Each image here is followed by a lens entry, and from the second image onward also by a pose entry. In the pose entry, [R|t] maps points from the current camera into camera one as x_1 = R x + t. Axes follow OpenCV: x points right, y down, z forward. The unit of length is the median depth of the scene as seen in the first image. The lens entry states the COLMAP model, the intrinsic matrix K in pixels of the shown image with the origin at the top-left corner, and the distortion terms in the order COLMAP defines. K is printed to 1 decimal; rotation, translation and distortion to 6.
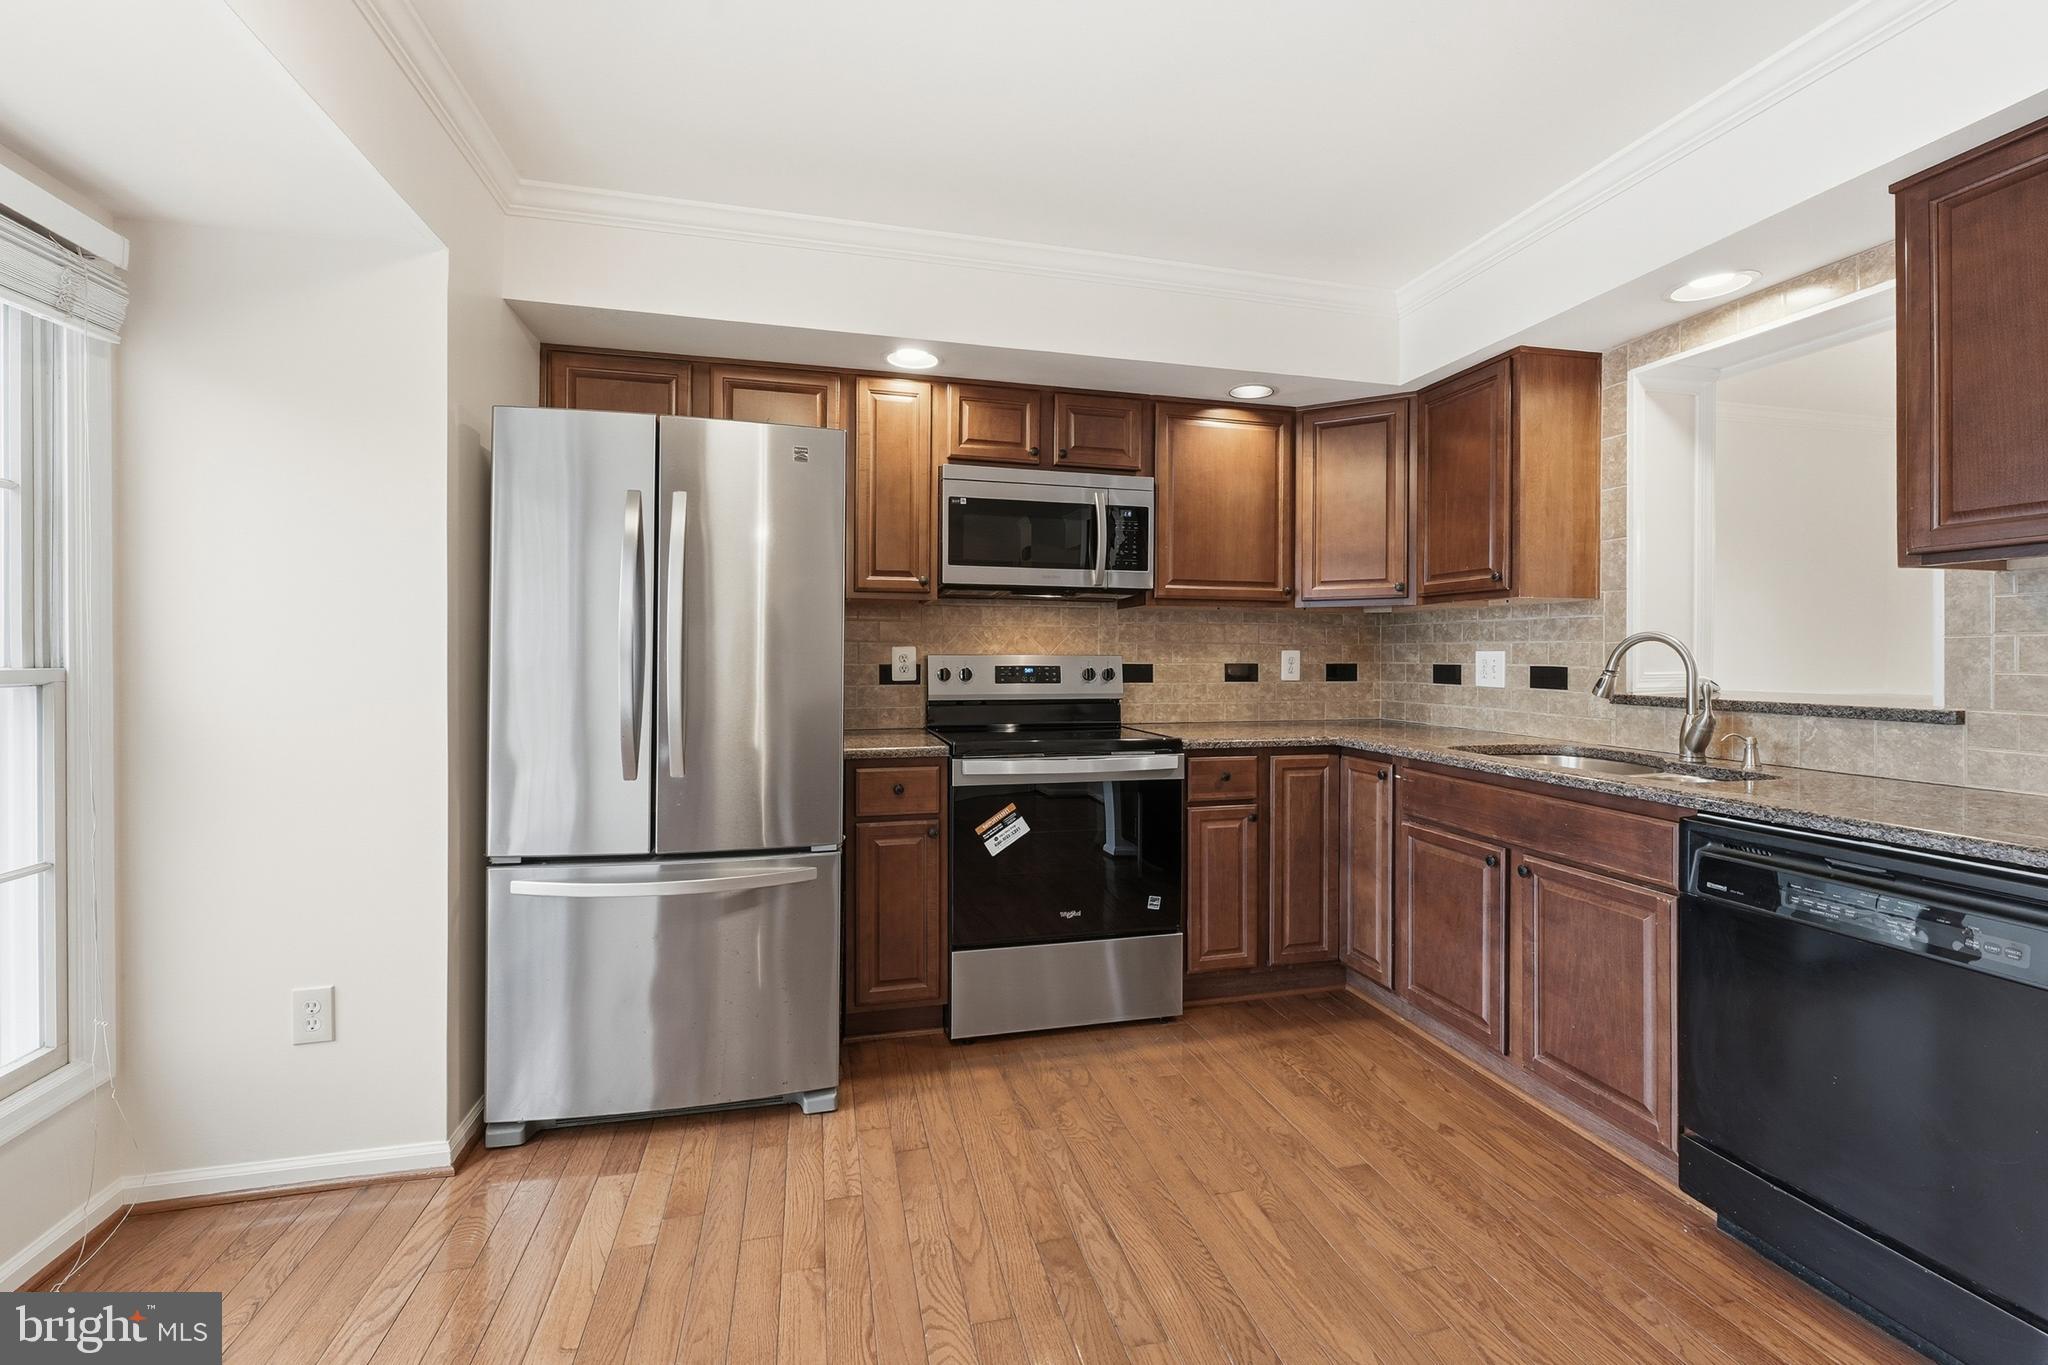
lens RADIAL K [[849.1, 0, 1023.1], [0, 849.1, 658.4], [0, 0, 1]] dist [0.001047, 0.000202]
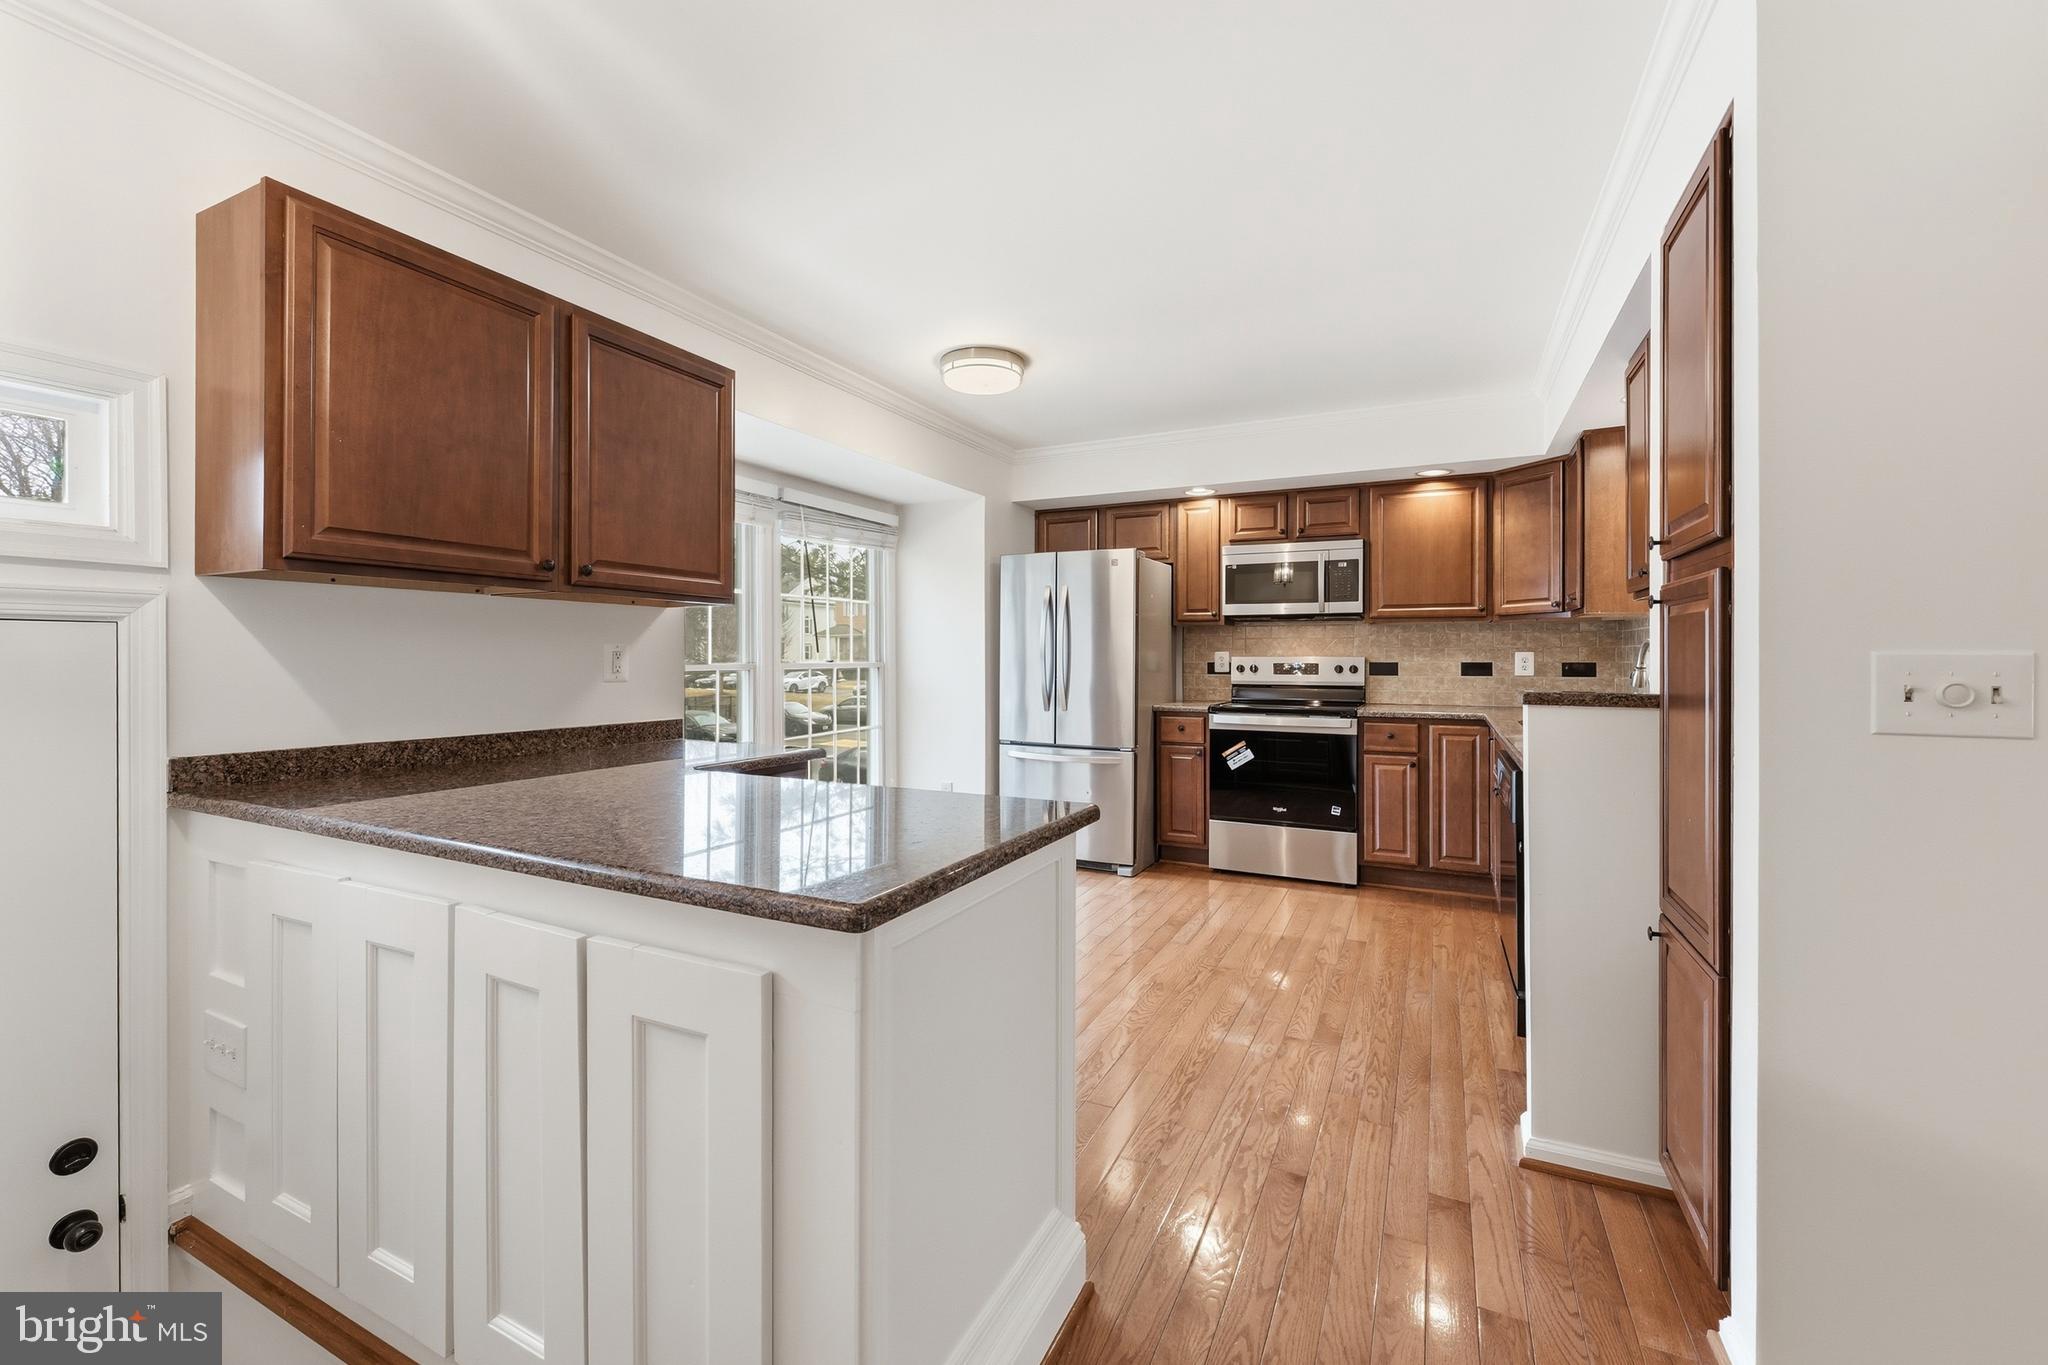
lens RADIAL K [[829.7, 0, 1021.9], [0, 829.7, 674.7], [0, 0, 1]] dist [-0.001939, -0.000616]
pose [[0.761738, 0.011097, -0.647791, 0.685072], [0.000623, 0.999840, 0.017860, 0.002267], [0.647885, -0.014008, 0.761609, -0.550985]]
